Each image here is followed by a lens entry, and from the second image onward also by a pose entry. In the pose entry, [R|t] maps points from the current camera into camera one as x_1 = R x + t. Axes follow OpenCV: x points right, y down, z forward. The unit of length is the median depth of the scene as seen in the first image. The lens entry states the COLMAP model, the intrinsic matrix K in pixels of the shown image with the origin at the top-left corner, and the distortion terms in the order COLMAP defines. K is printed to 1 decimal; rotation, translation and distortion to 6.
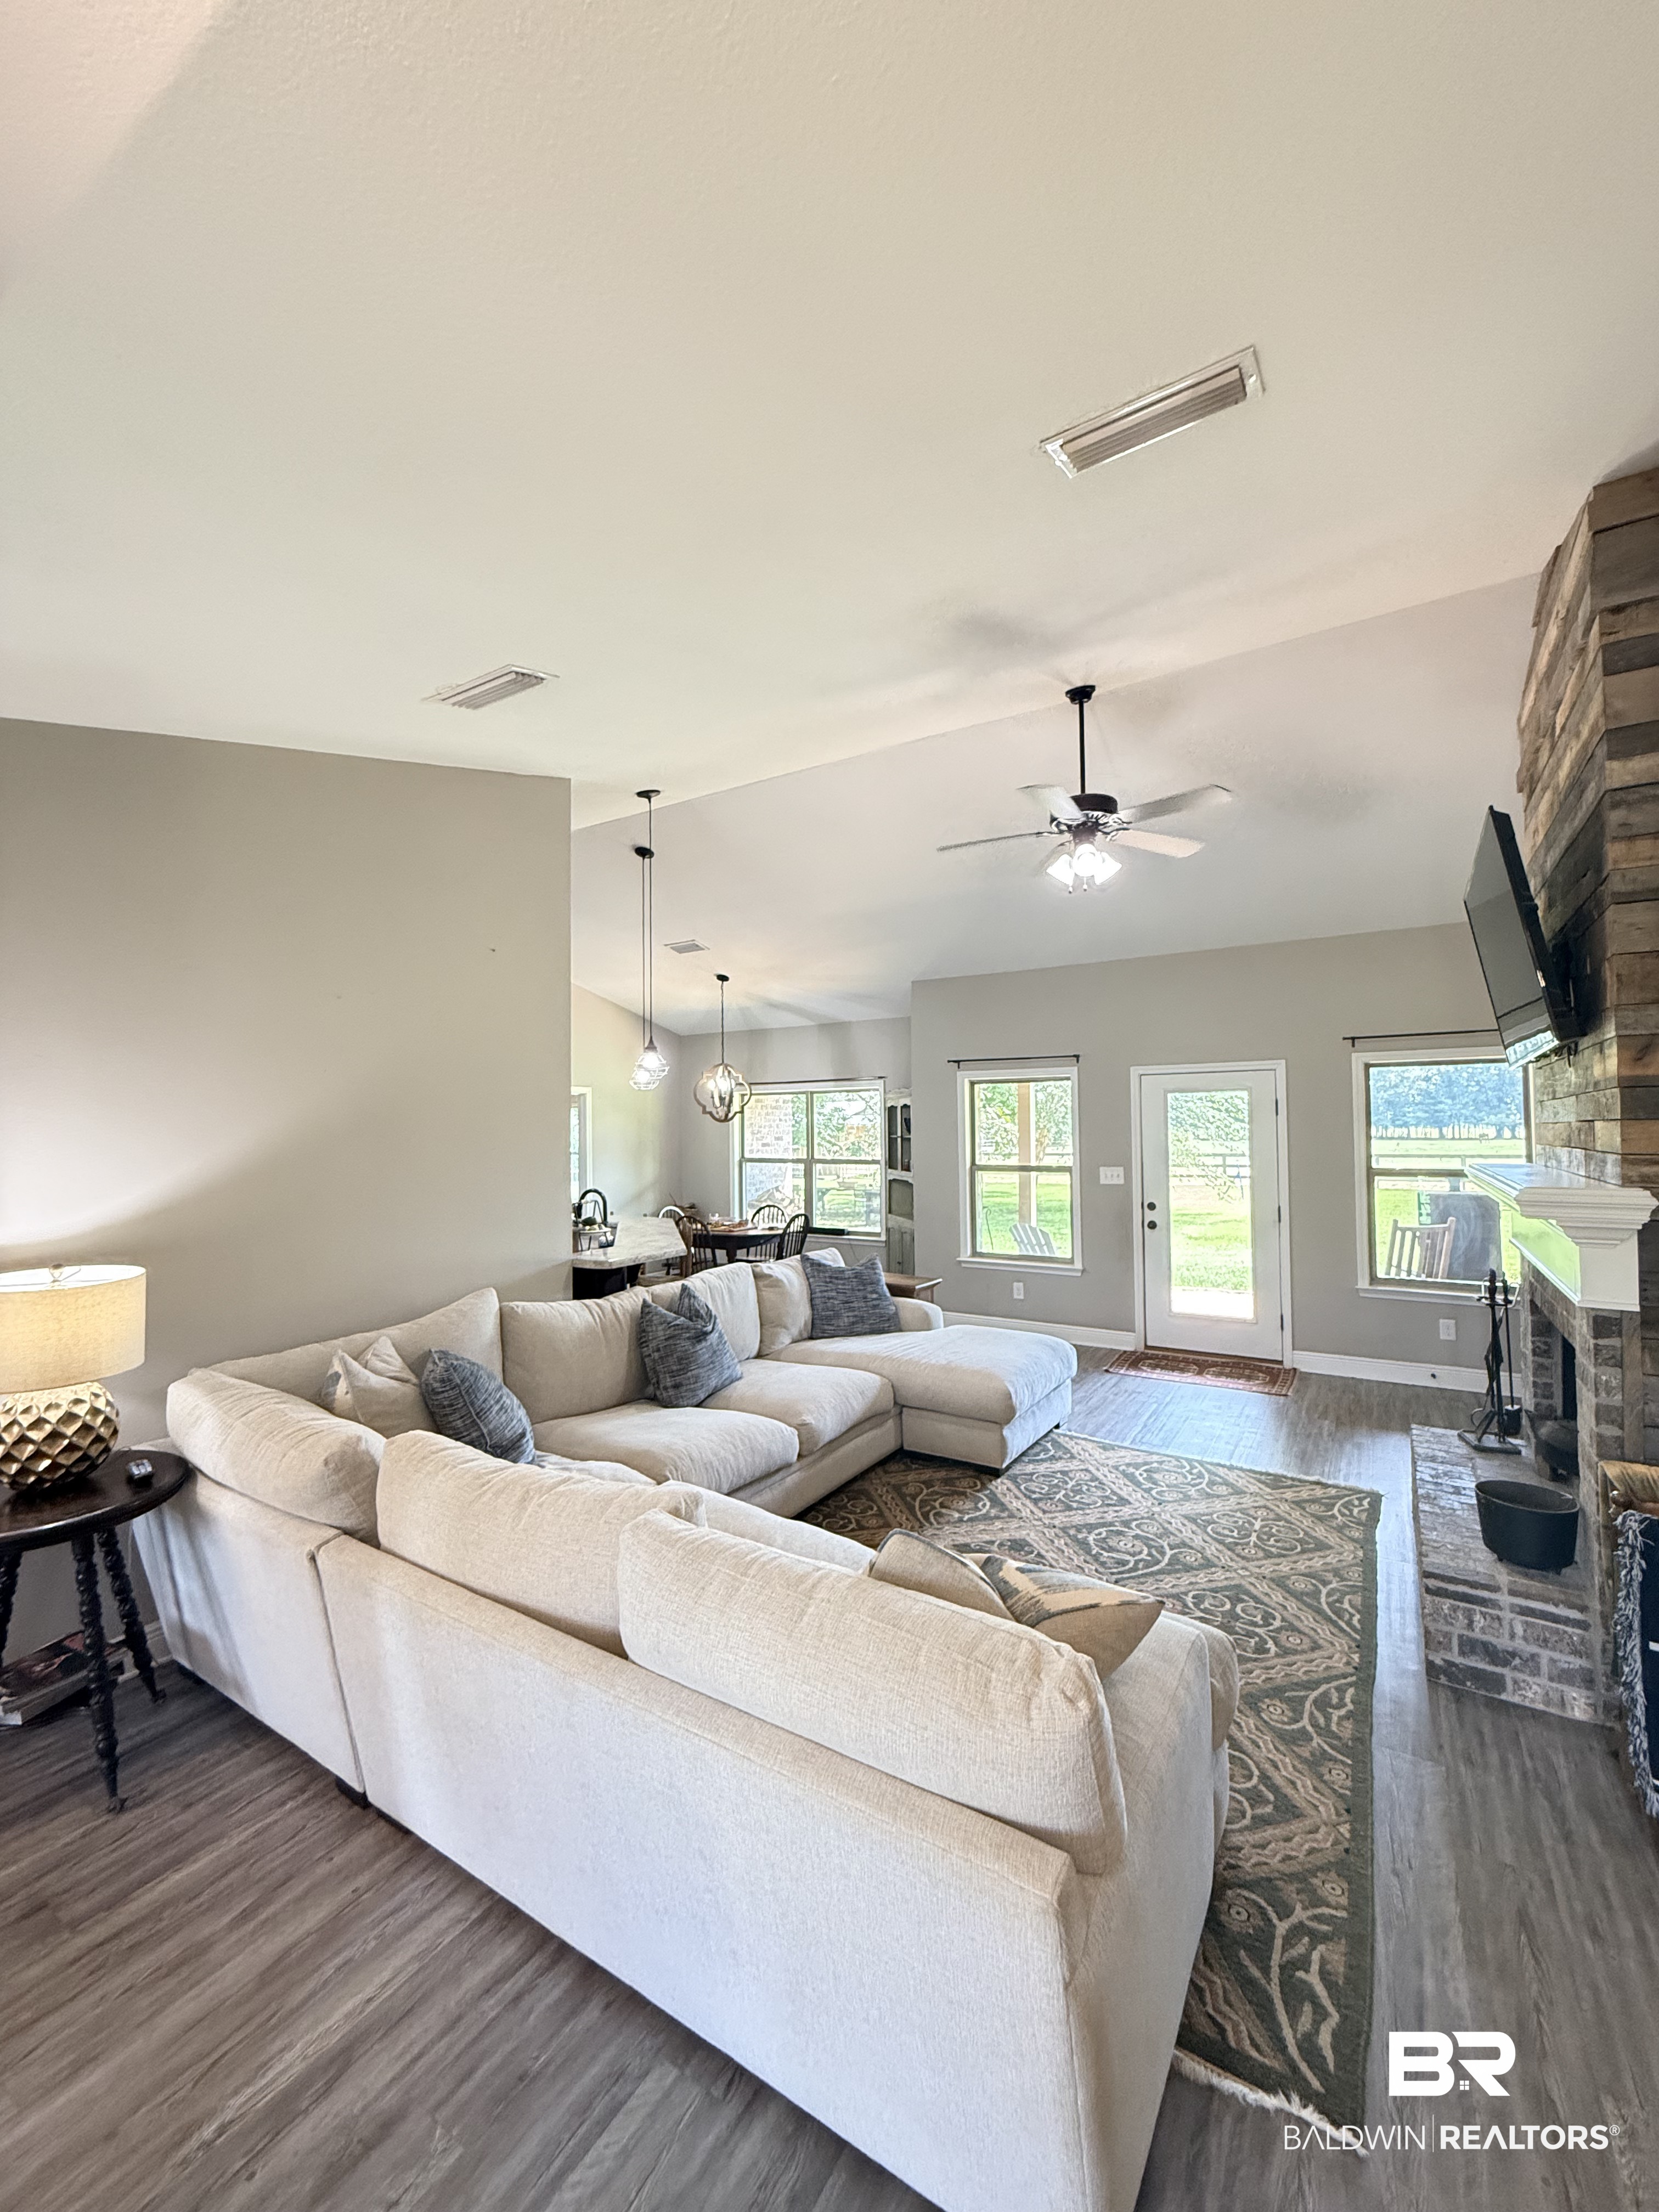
lens RADIAL K [[887.5, 0, 824.7], [0, 887.5, 1104.2], [0, 0, 1]] dist [0.003537, -0.002201]
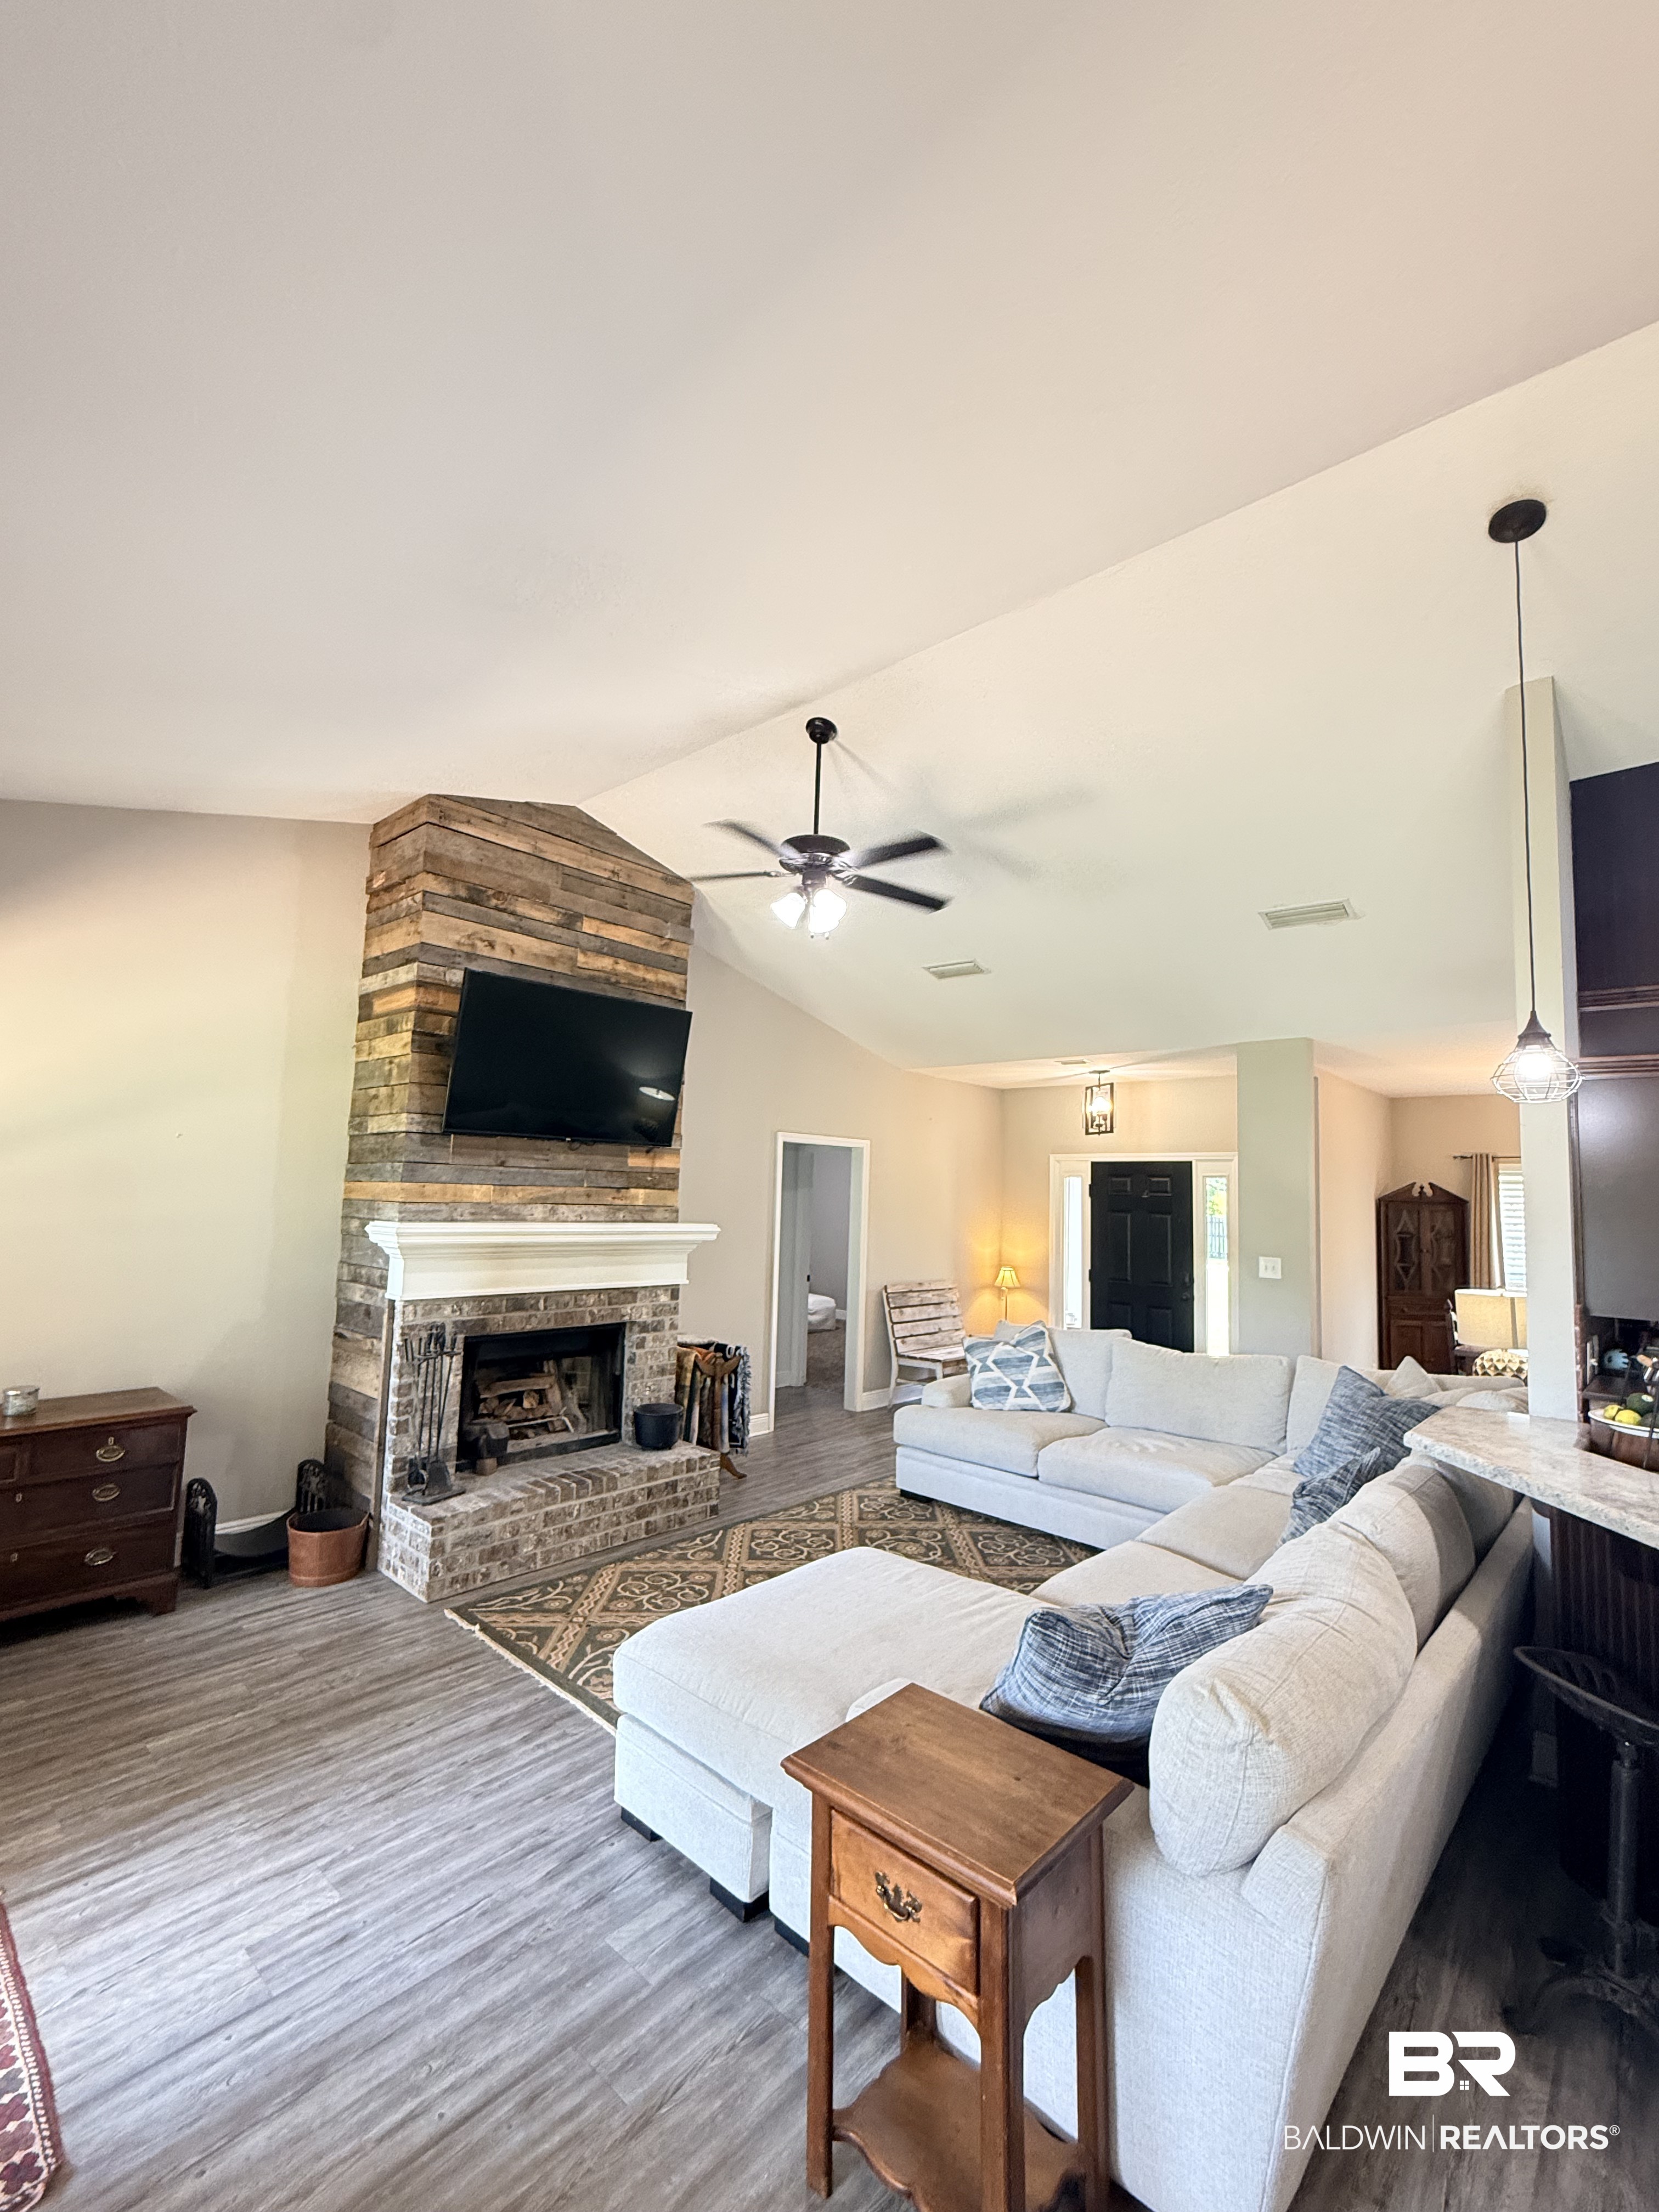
lens RADIAL K [[955.9, 0, 829.3], [0, 955.9, 1108.6], [0, 0, 1]] dist [0.000597, 0.000167]
pose [[-0.984309, -0.007667, 0.176288, 0.094413], [-0.029077, 0.992446, -0.119190, 0.049372], [-0.174043, -0.122445, -0.977096, 1.897953]]
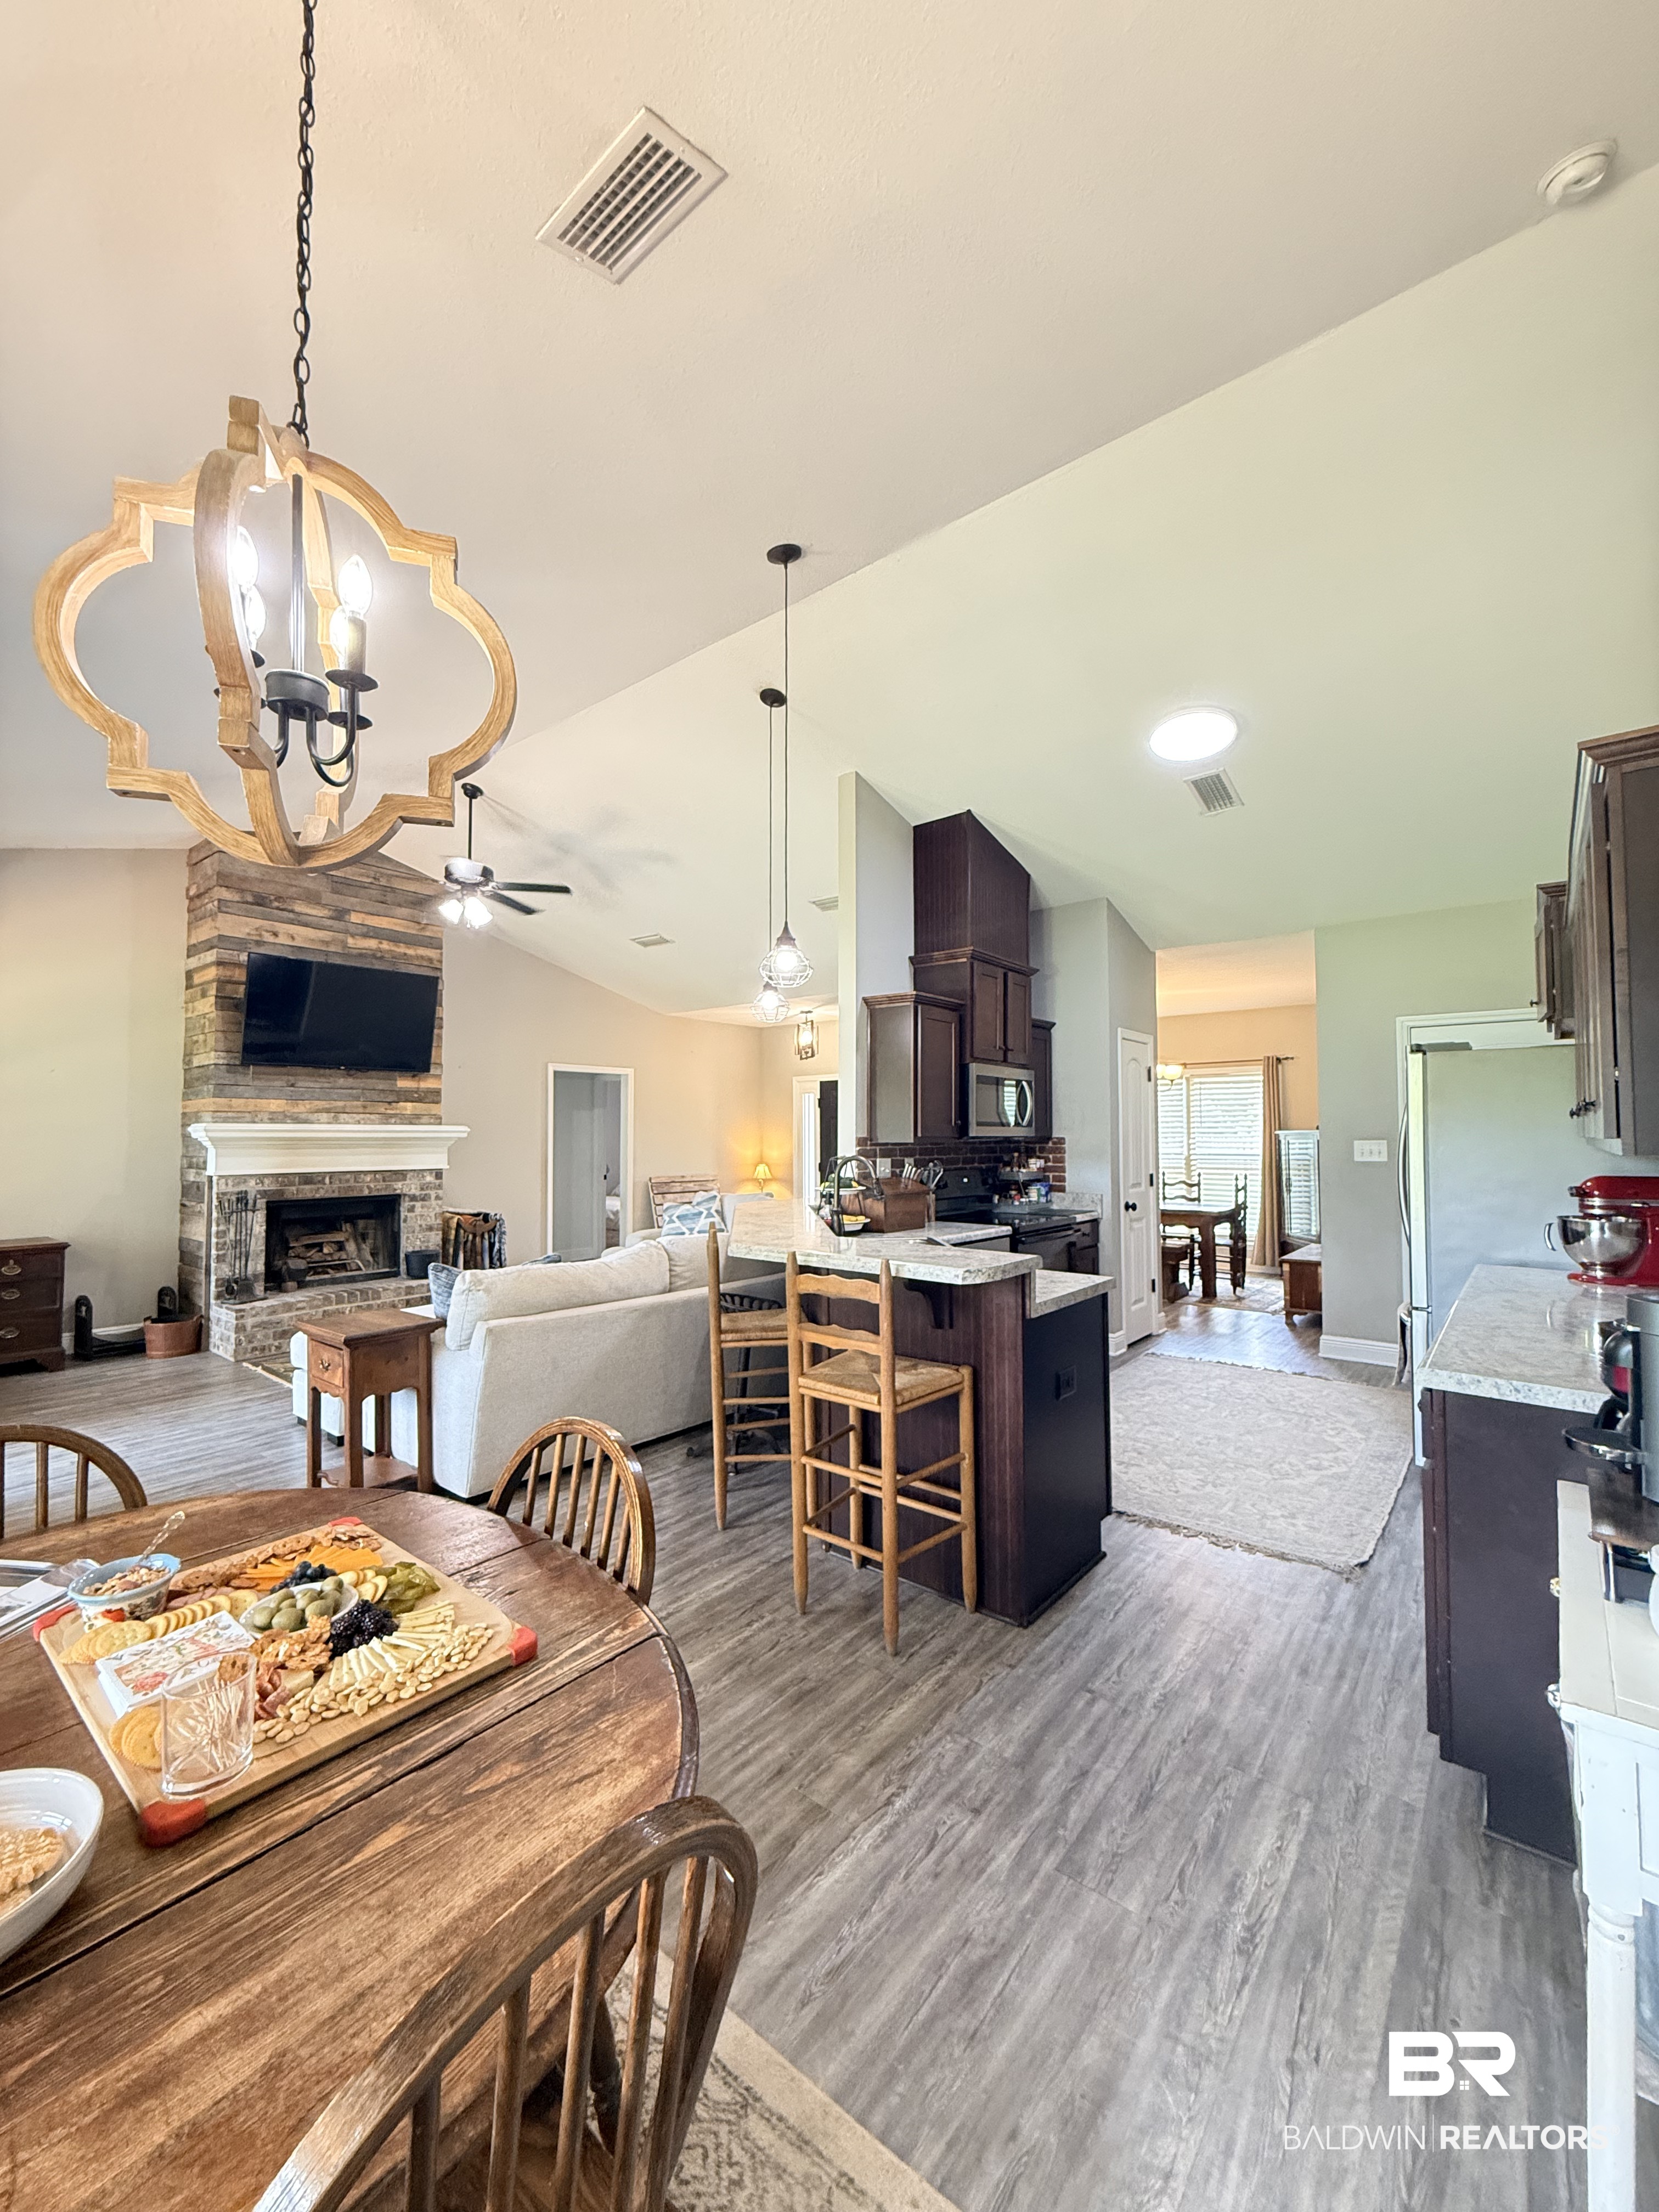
lens RADIAL K [[887.5, 0, 825.4], [0, 887.5, 1101.4], [0, 0, 1]] dist [0.003537, -0.002201]
pose [[-0.992519, 0.013400, 0.121353, -0.174847], [0.005402, 0.997805, -0.066001, 0.088407], [-0.121971, -0.064852, -0.990413, 2.084594]]
